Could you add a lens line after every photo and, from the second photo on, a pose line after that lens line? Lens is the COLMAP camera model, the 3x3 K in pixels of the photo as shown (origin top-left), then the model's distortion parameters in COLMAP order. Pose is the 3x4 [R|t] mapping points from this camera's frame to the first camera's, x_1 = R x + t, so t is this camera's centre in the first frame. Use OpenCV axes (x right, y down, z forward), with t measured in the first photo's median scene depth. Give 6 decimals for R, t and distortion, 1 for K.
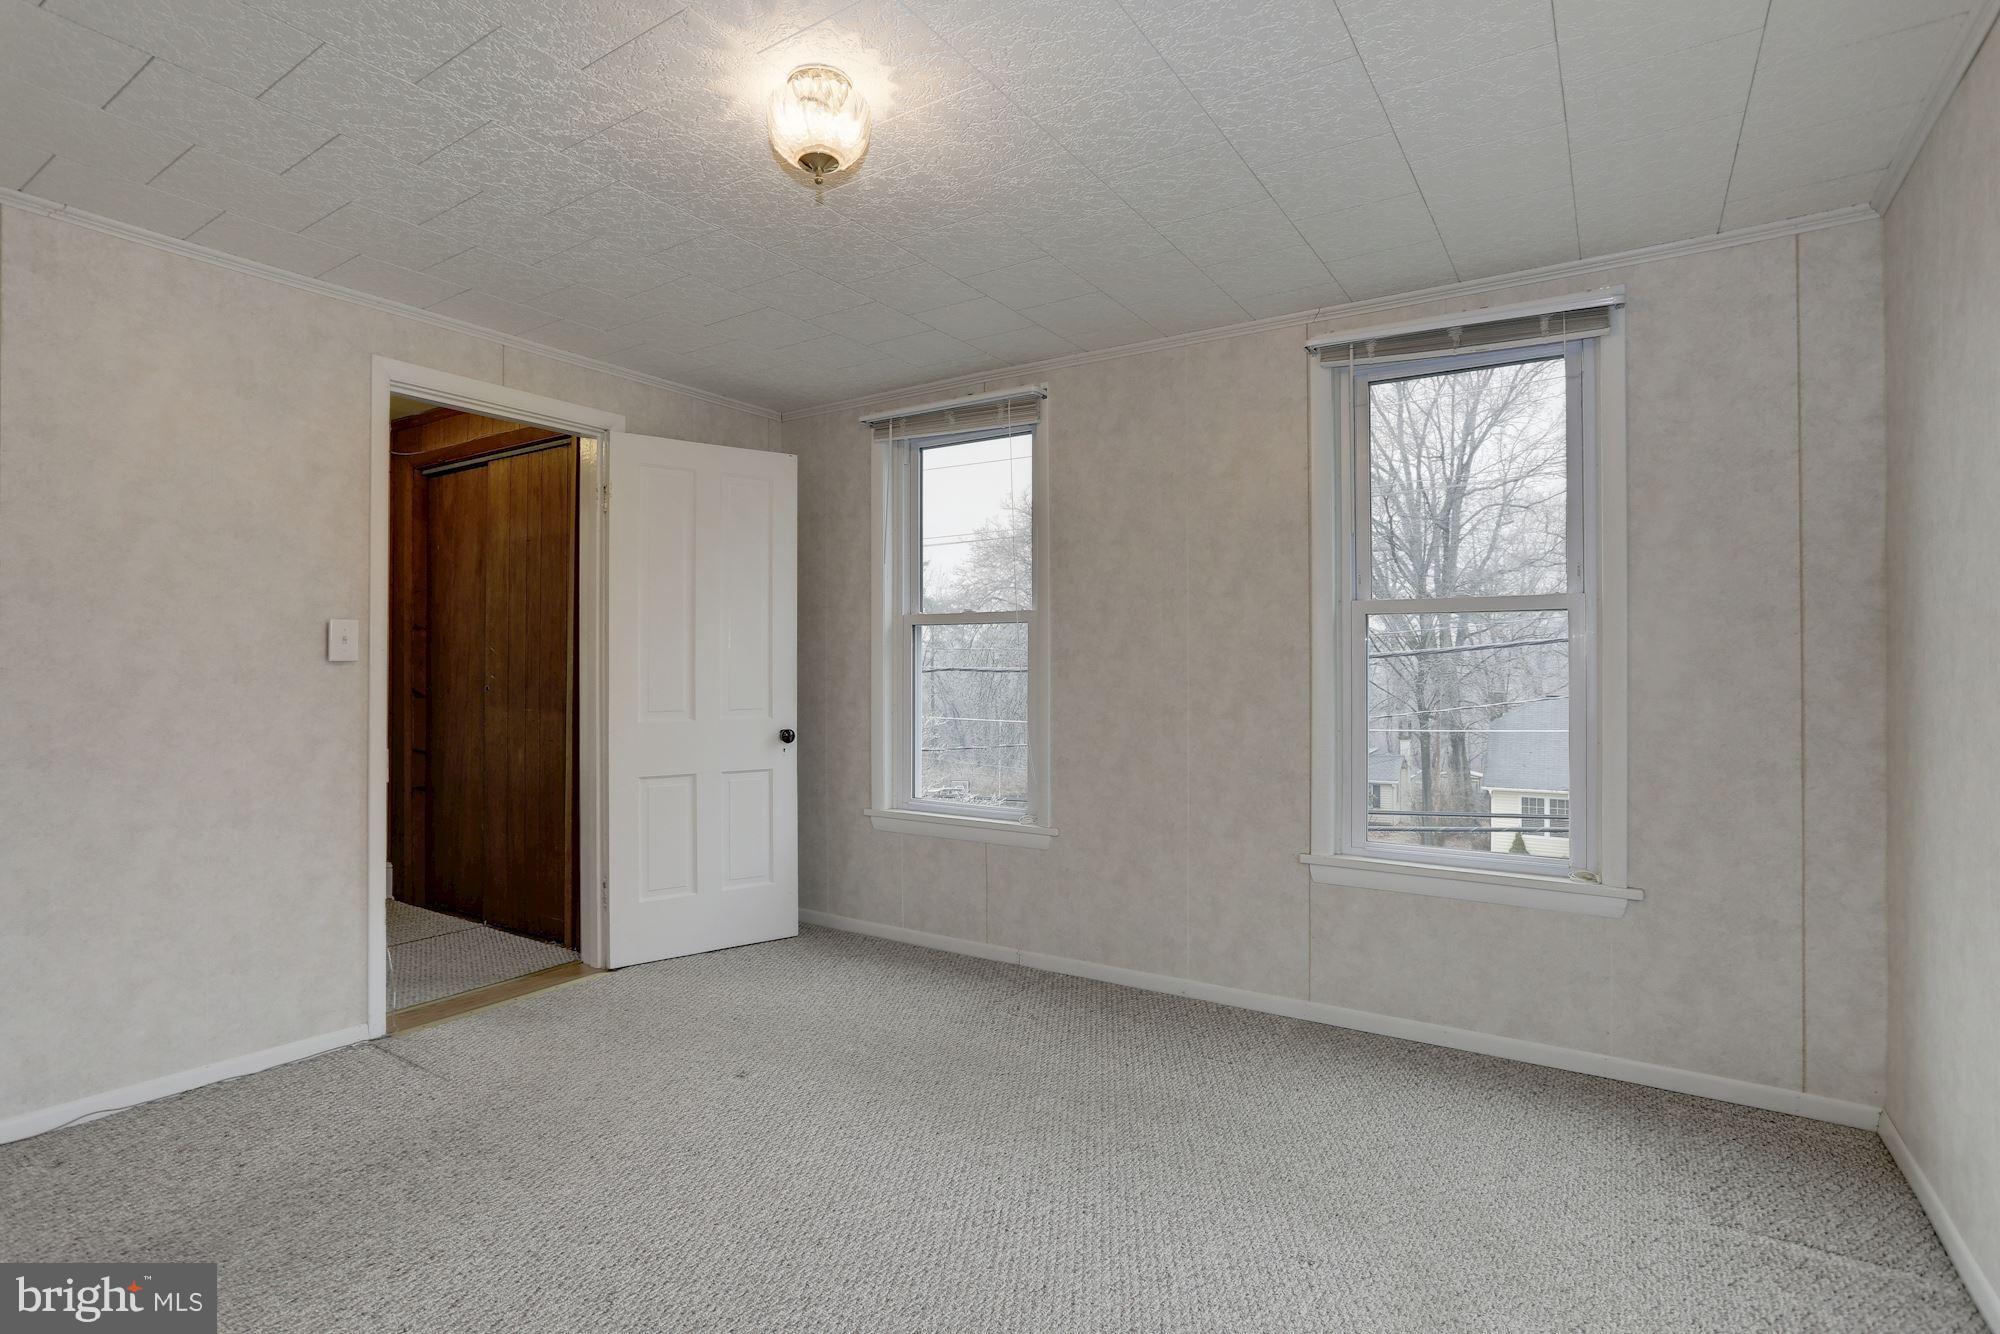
lens RADIAL K [[986.3, 0, 1011.6], [0, 986.3, 666.9], [0, 0, 1]] dist [-0.024774, 0.017725]
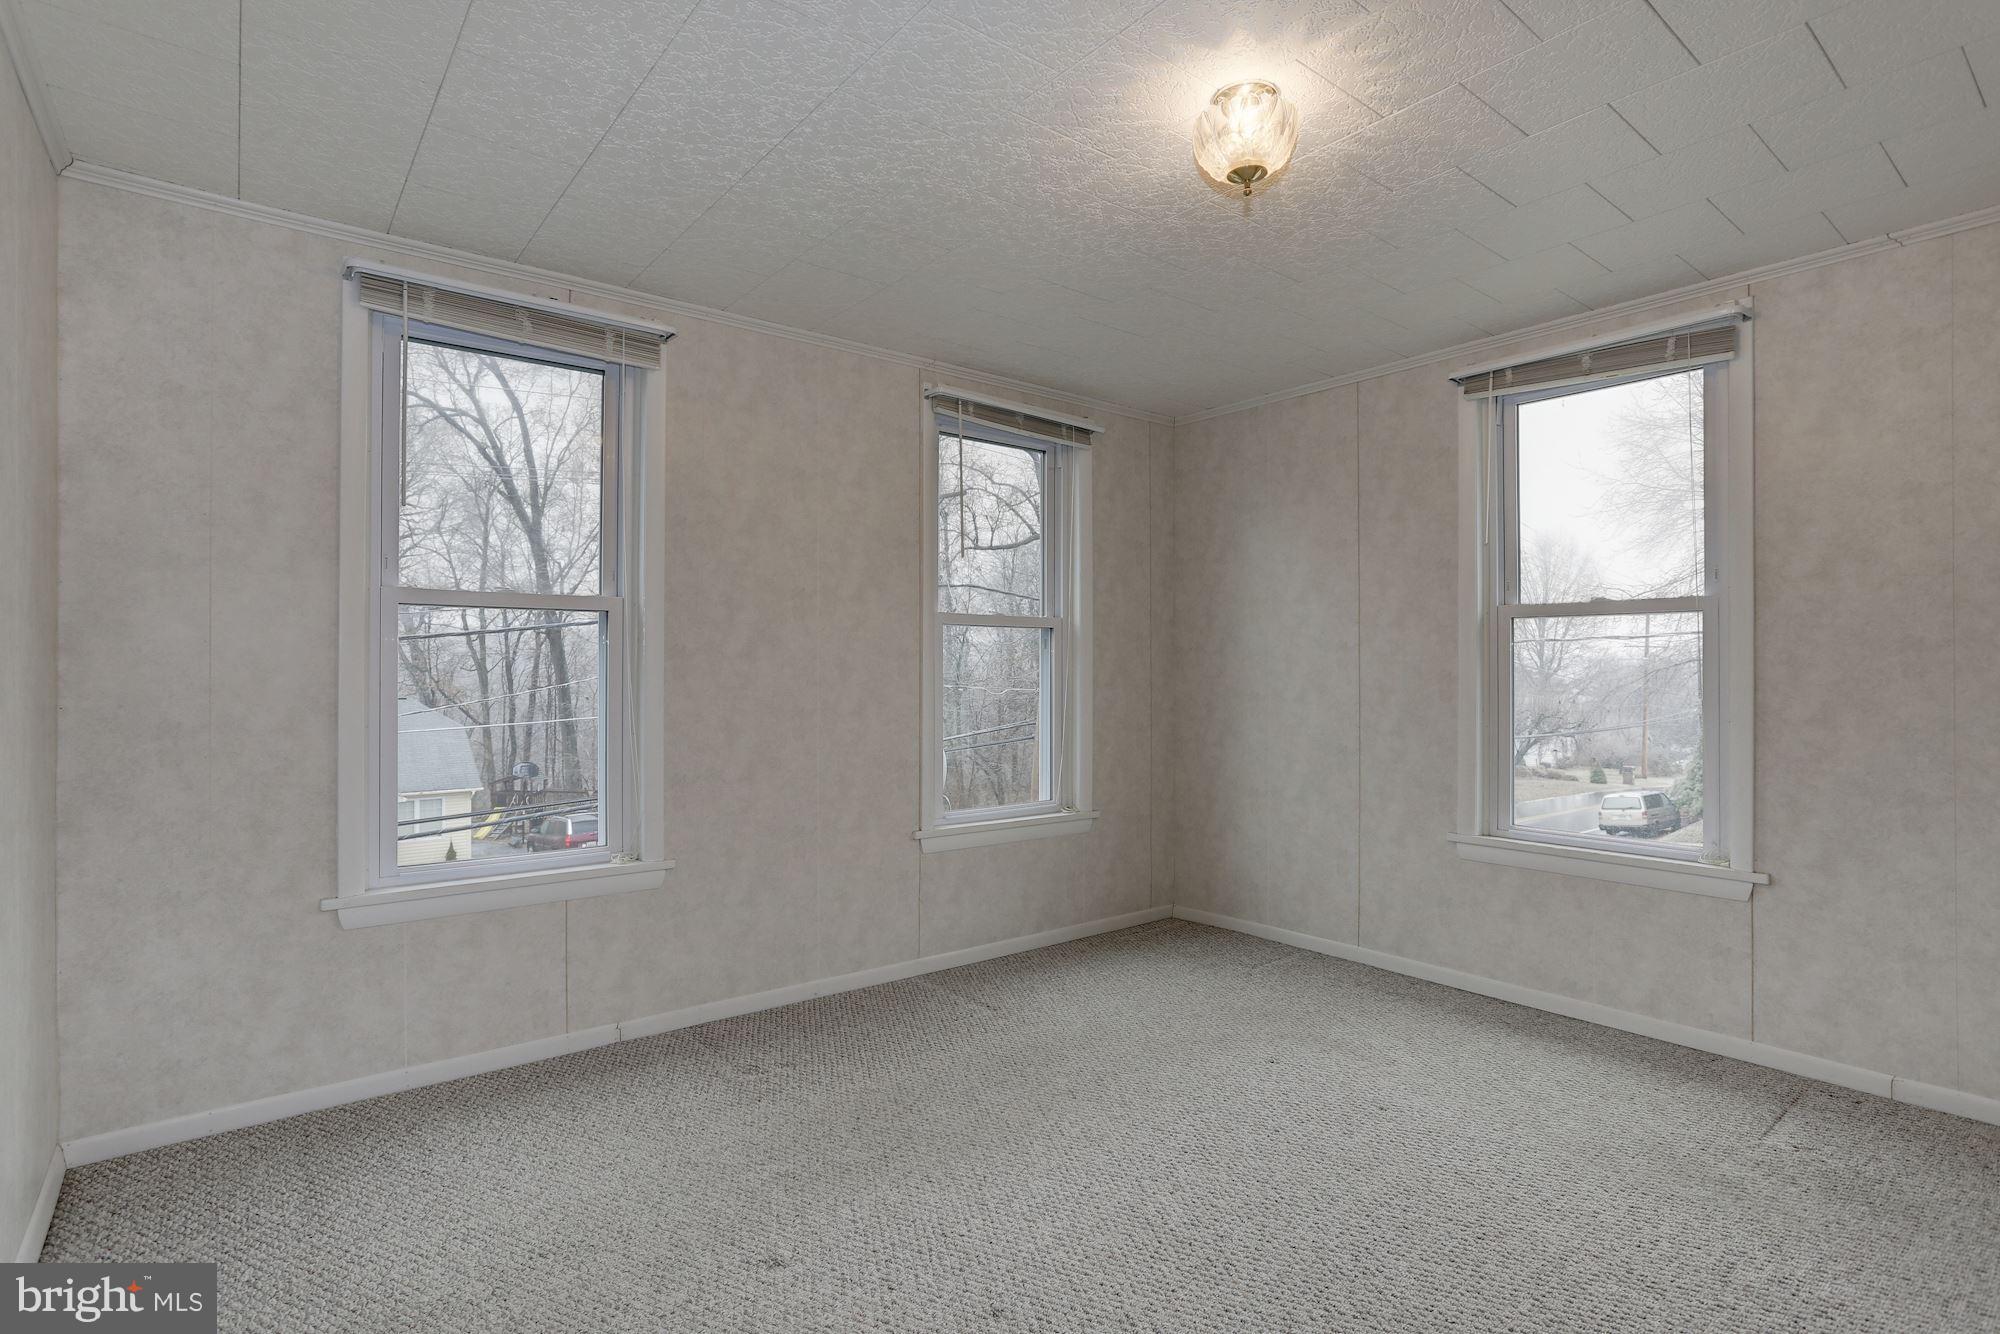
lens RADIAL K [[986.3, 0, 1015.2], [0, 986.3, 663.4], [0, 0, 1]] dist [-0.024774, 0.017725]
pose [[0.326737, -0.004404, 0.945105, -0.718810], [-0.011698, 0.999894, 0.008704, -0.016300], [-0.945043, -0.013900, 0.326651, 0.498674]]
